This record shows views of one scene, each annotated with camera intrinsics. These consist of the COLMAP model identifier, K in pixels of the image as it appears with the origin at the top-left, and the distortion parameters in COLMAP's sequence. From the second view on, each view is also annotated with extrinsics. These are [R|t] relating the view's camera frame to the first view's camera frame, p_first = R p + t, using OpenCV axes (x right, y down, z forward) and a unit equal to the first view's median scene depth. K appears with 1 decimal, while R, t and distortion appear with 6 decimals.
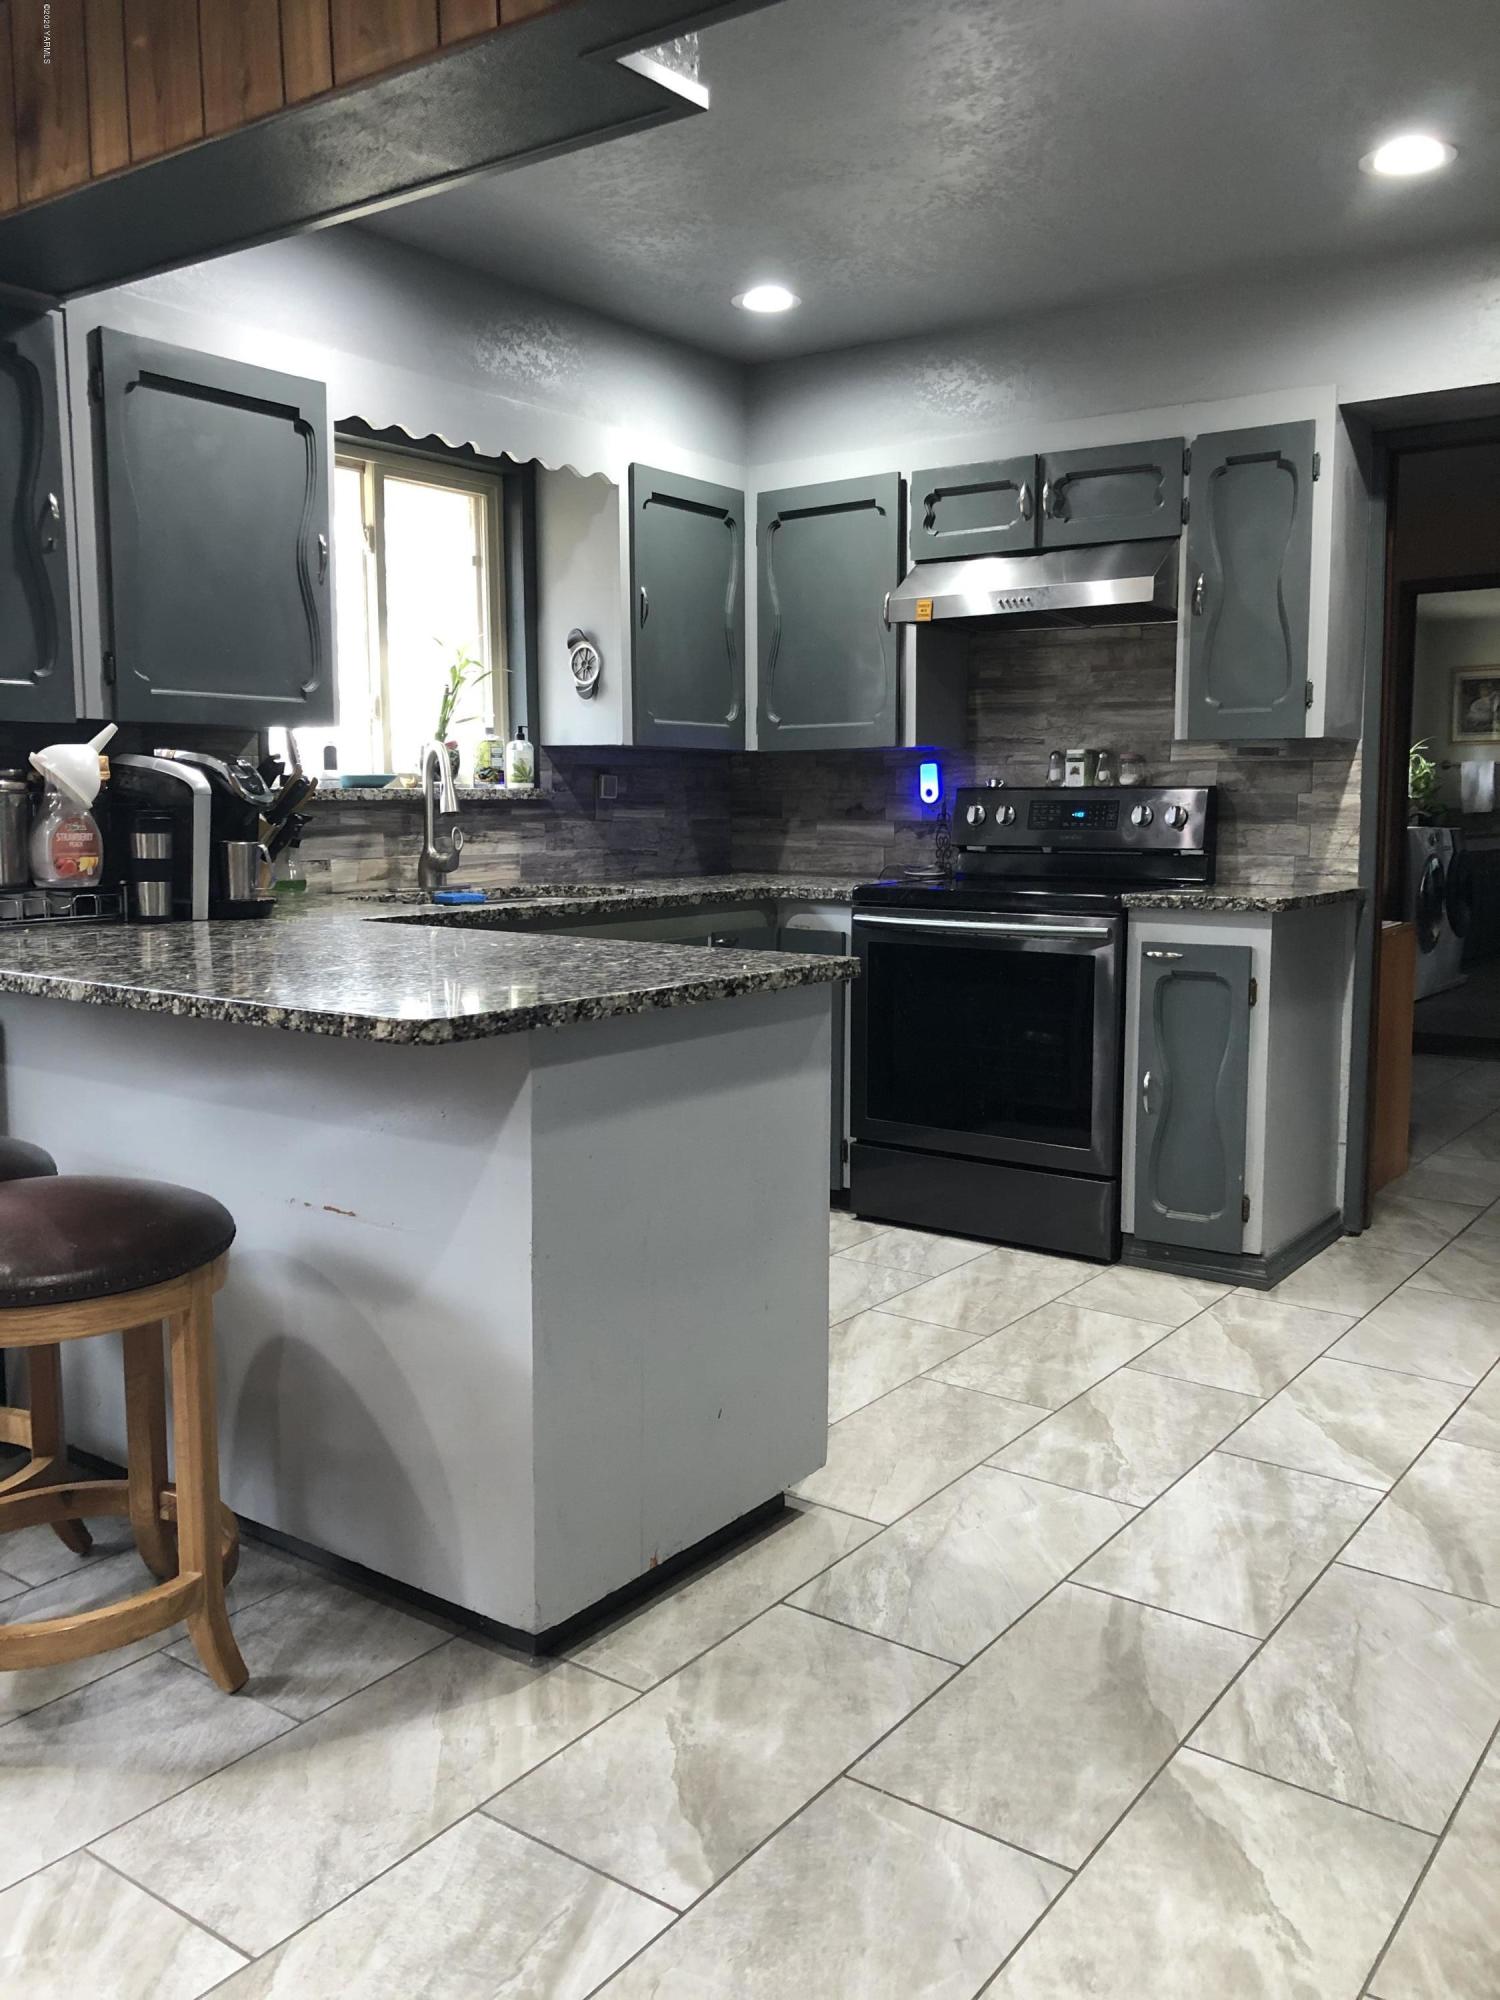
lens RADIAL K [[1629.1, 0, 750.0], [0, 1629.1, 1000.0], [0, 0, 1]] dist [0.005103, -0.017739]
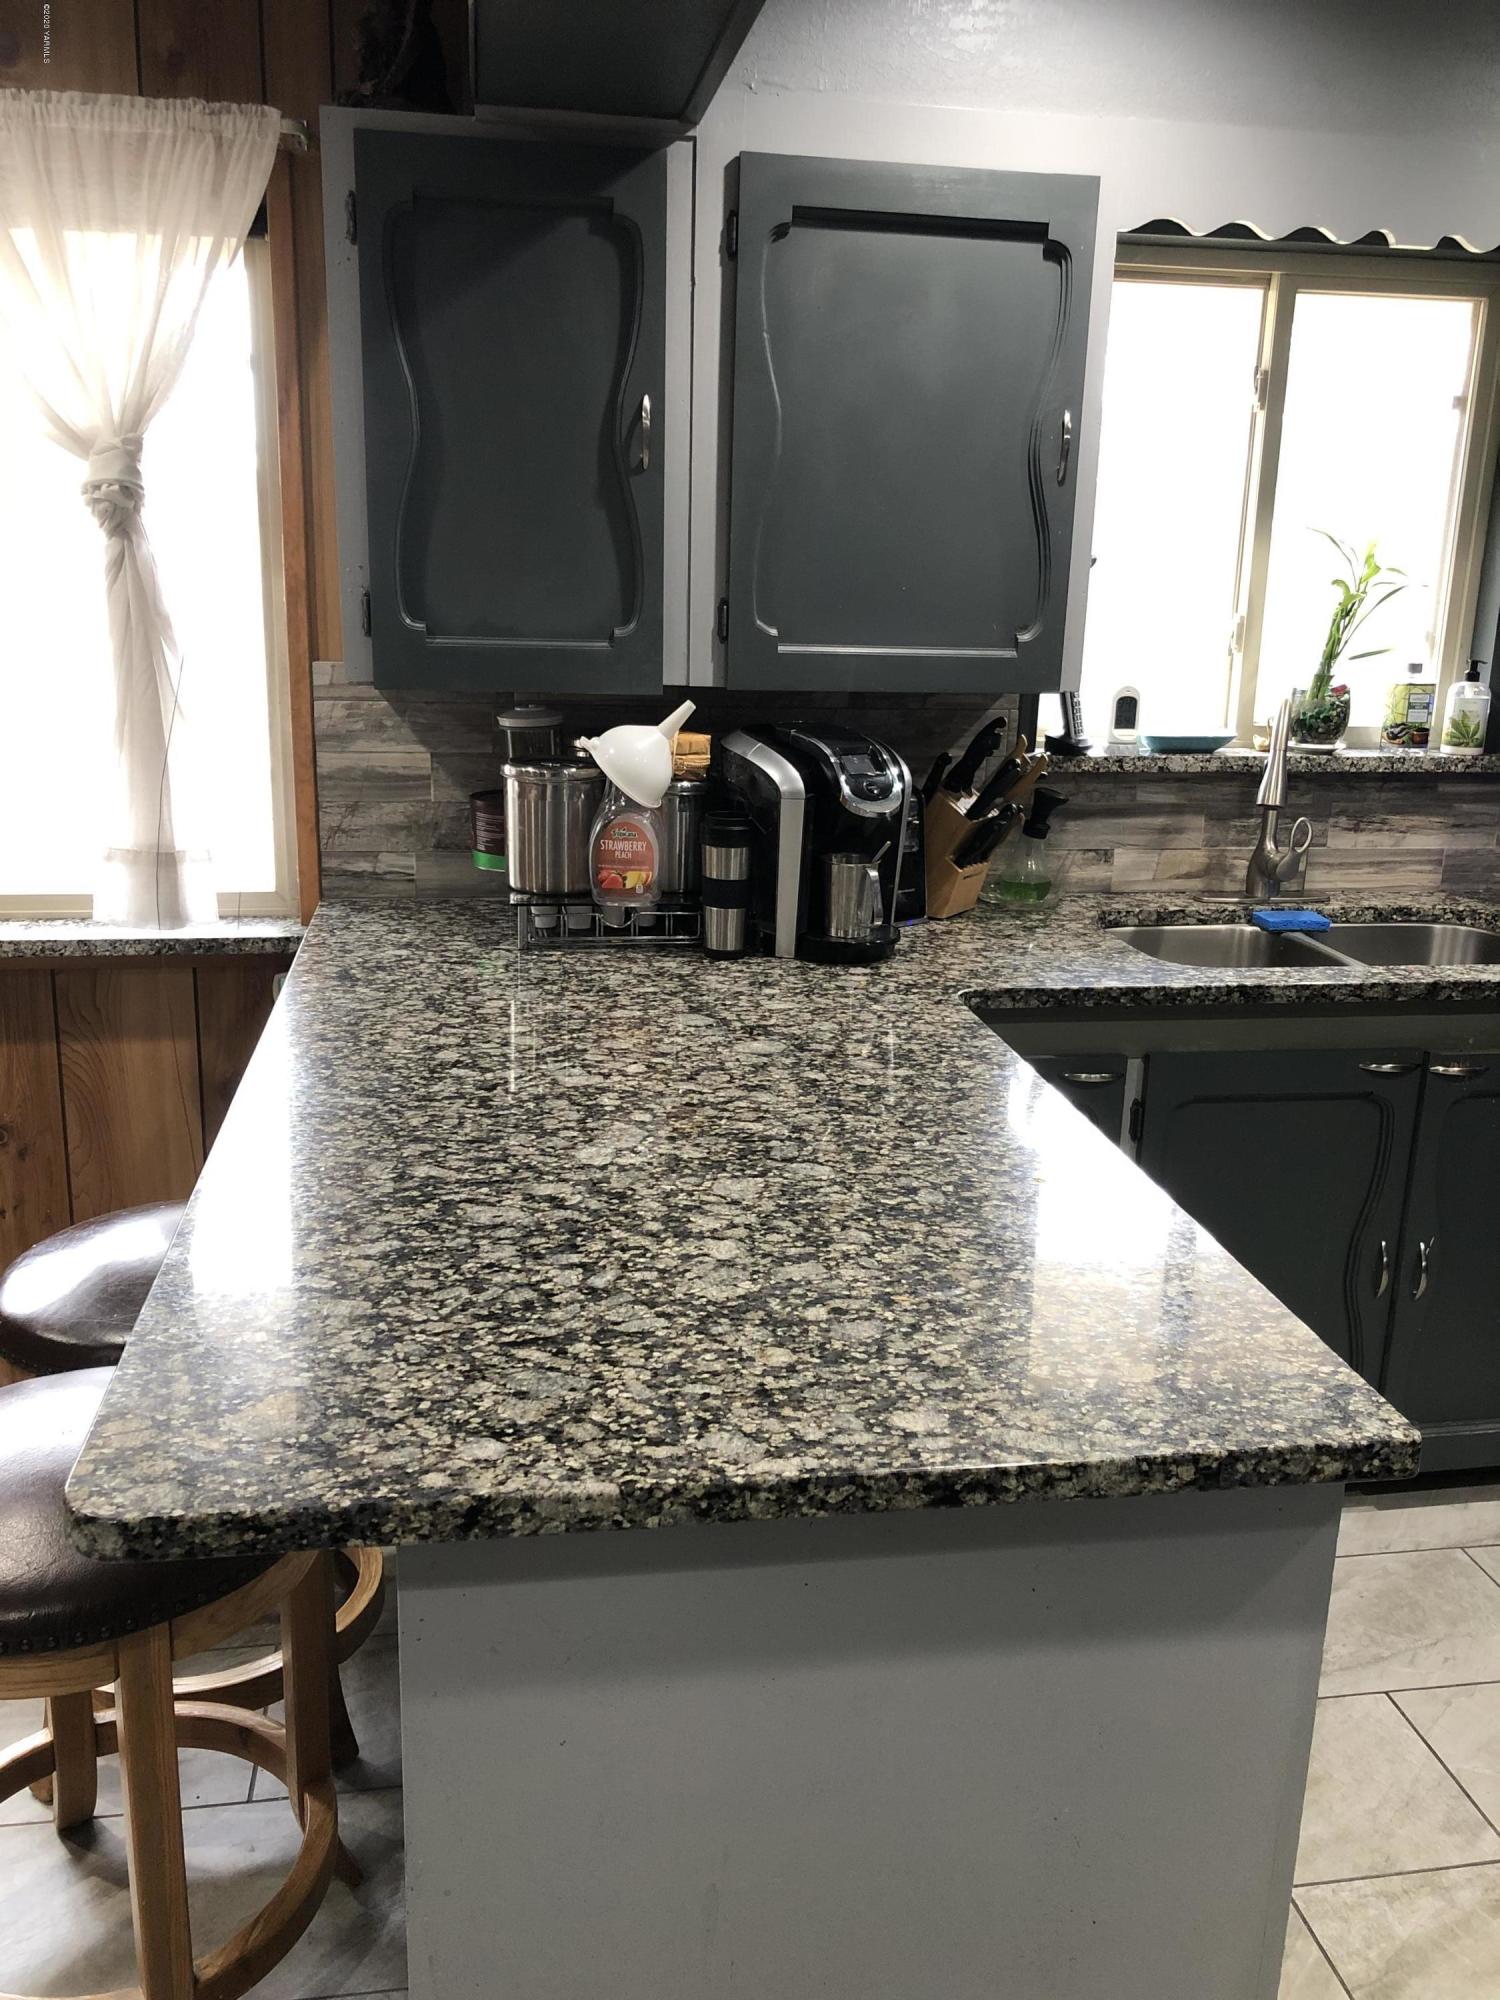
lens RADIAL K [[1629.1, 0, 750.0], [0, 1629.1, 1000.0], [0, 0, 1]] dist [0.005103, -0.017739]
pose [[0.717821, 0.190687, -0.669605, 0.133743], [-0.108534, 0.980652, 0.162917, -0.122769], [0.687716, -0.044270, 0.724629, 0.351082]]
